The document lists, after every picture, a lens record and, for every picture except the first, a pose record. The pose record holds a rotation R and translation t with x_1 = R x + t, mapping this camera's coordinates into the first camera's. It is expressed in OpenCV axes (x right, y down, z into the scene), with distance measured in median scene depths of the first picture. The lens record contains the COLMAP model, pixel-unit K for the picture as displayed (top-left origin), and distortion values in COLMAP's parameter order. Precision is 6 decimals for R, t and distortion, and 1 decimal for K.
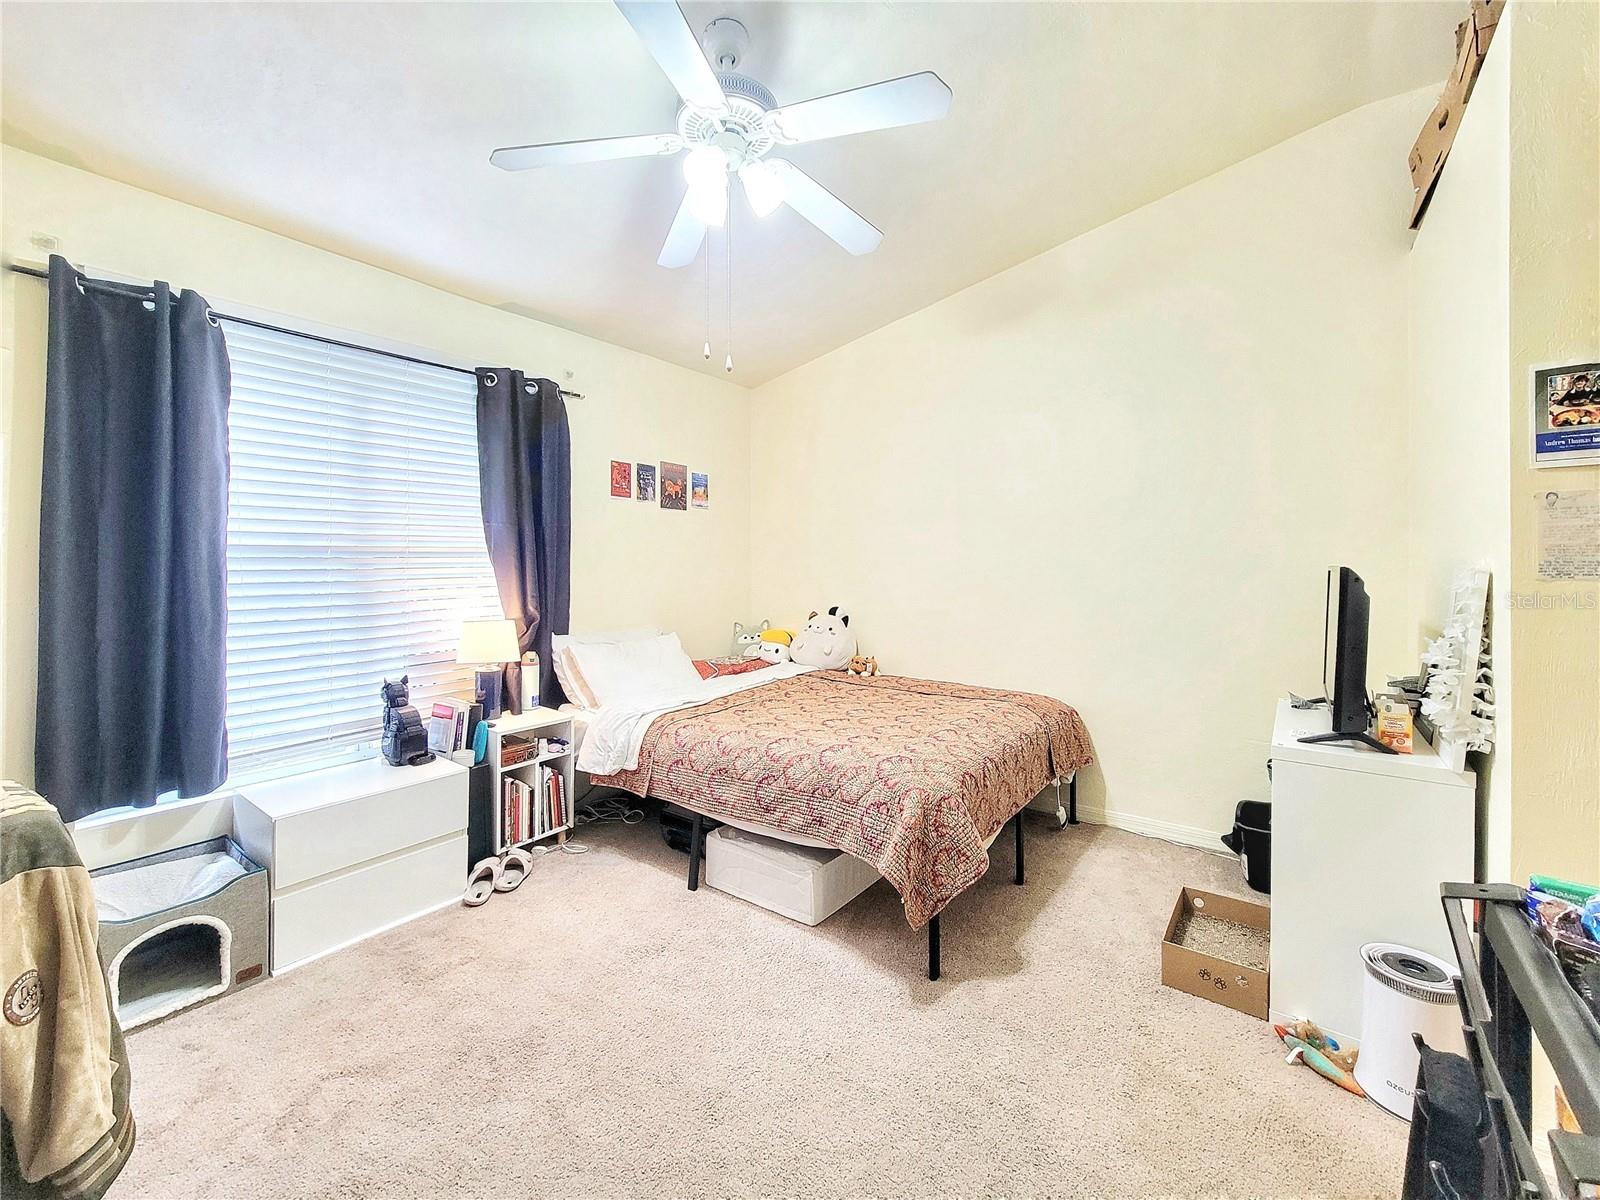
lens RADIAL K [[655.2, 0, 804.1], [0, 655.2, 583.4], [0, 0, 1]] dist [0.000084, 0.000250]
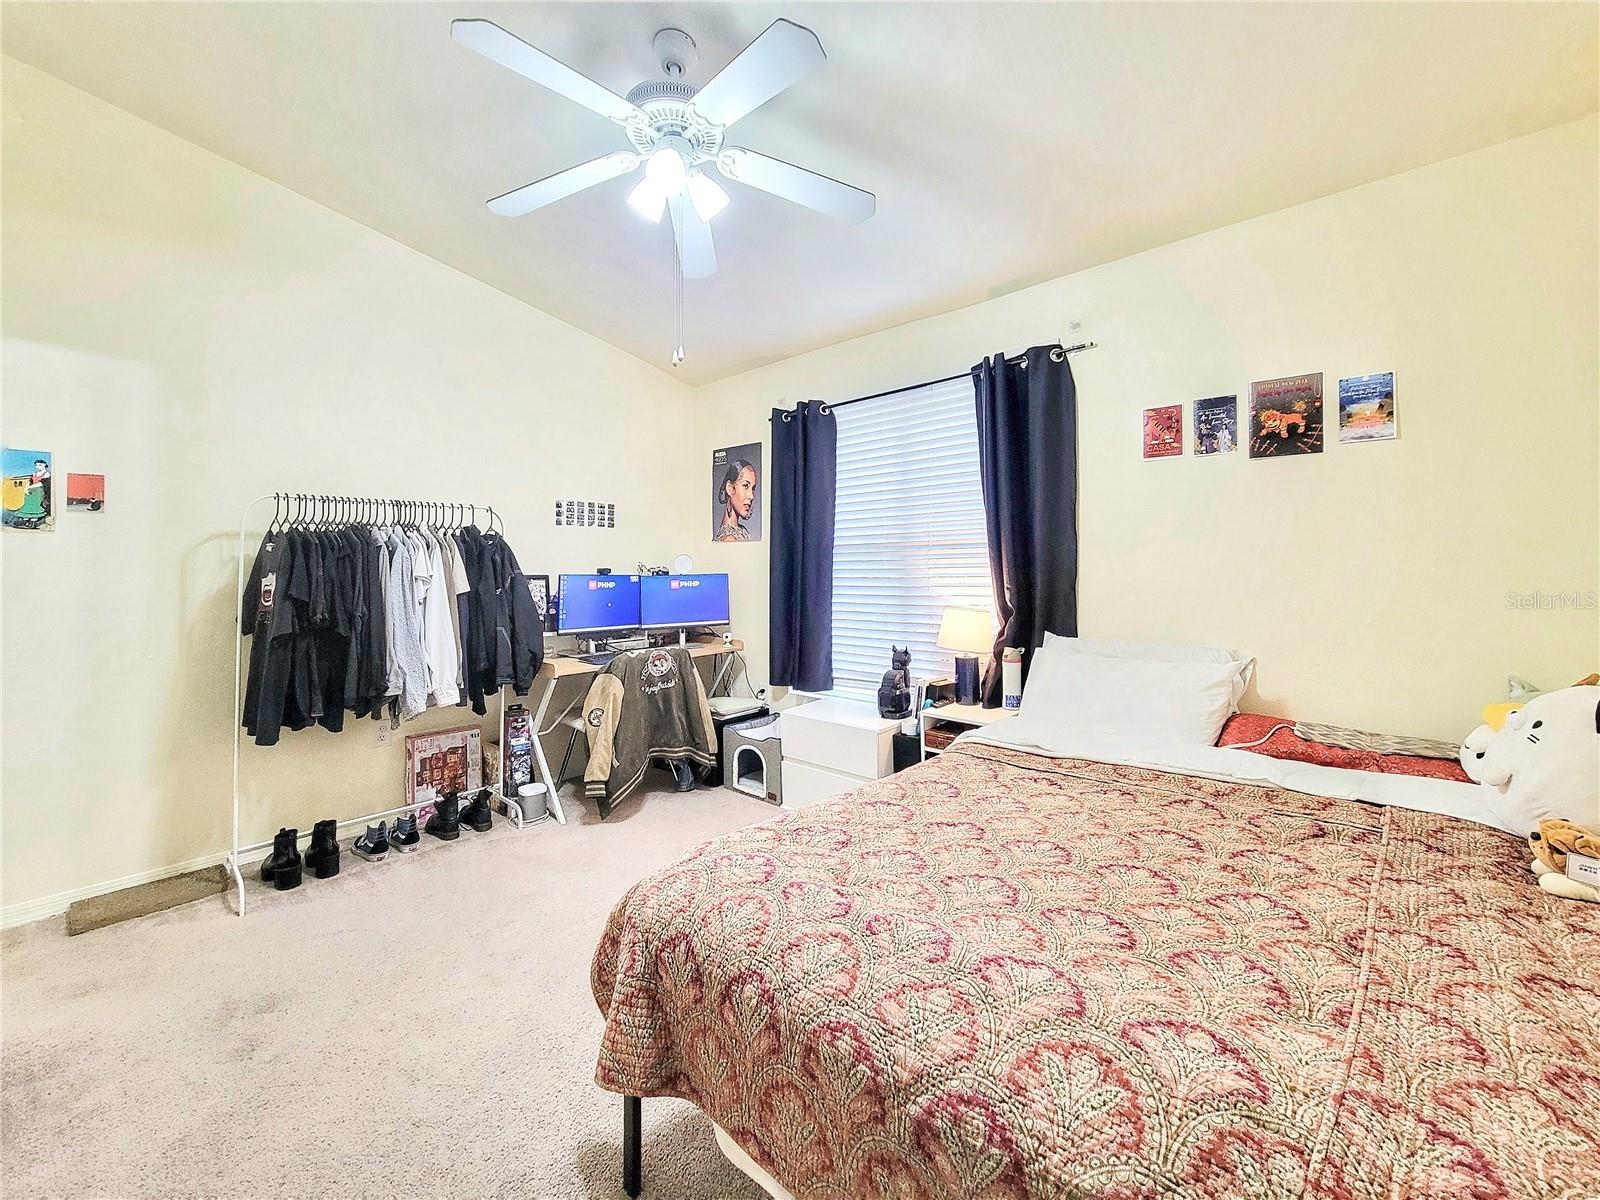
lens RADIAL K [[655.9, 0, 797.7], [0, 655.9, 575.2], [0, 0, 1]] dist [-0.001003, 0.000113]
pose [[-0.107567, 0.018960, -0.994017, 0.564276], [-0.019468, 0.999586, 0.021173, -0.013522], [0.994007, 0.021629, -0.107154, 0.825948]]
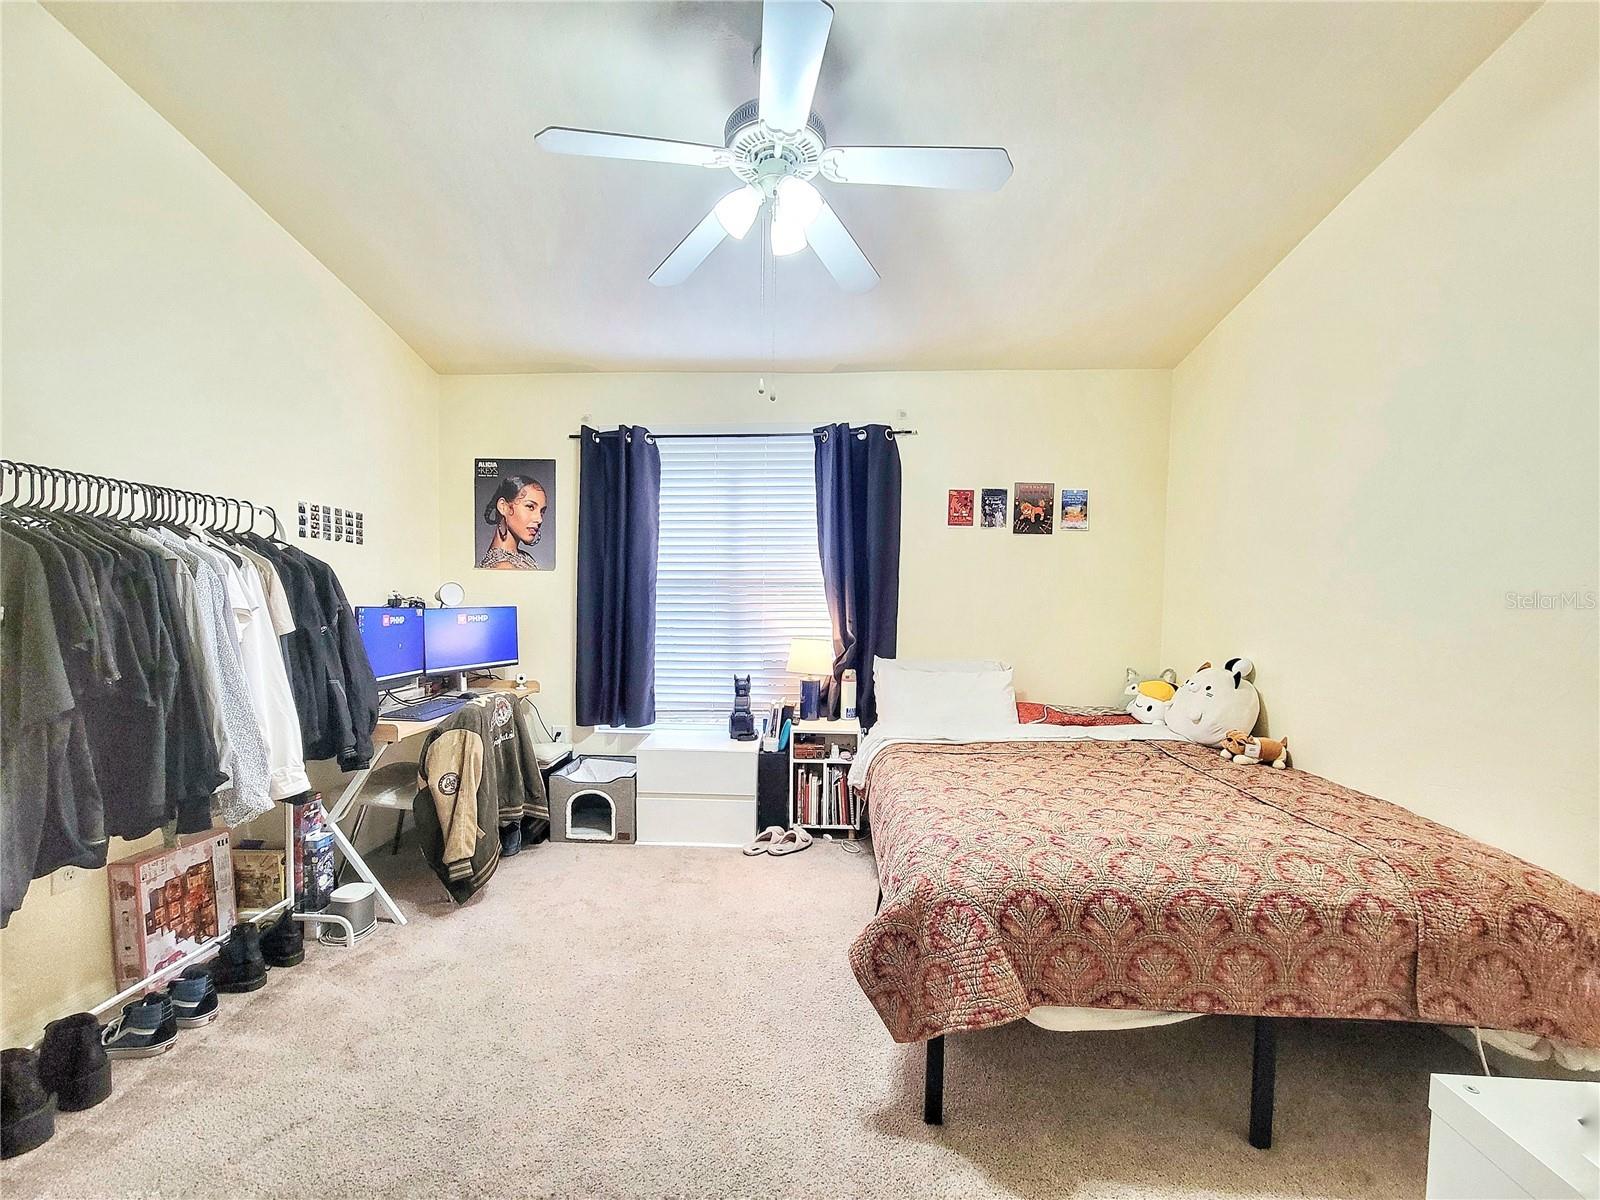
lens RADIAL K [[651.9, 0, 796.5], [0, 651.9, 650.0], [0, 0, 1]] dist [-0.000415, 0.000052]
pose [[0.549783, 0.075729, -0.831868, 0.497056], [-0.035947, 0.997104, 0.067013, -0.003525], [0.834534, -0.006939, 0.550913, 0.306027]]
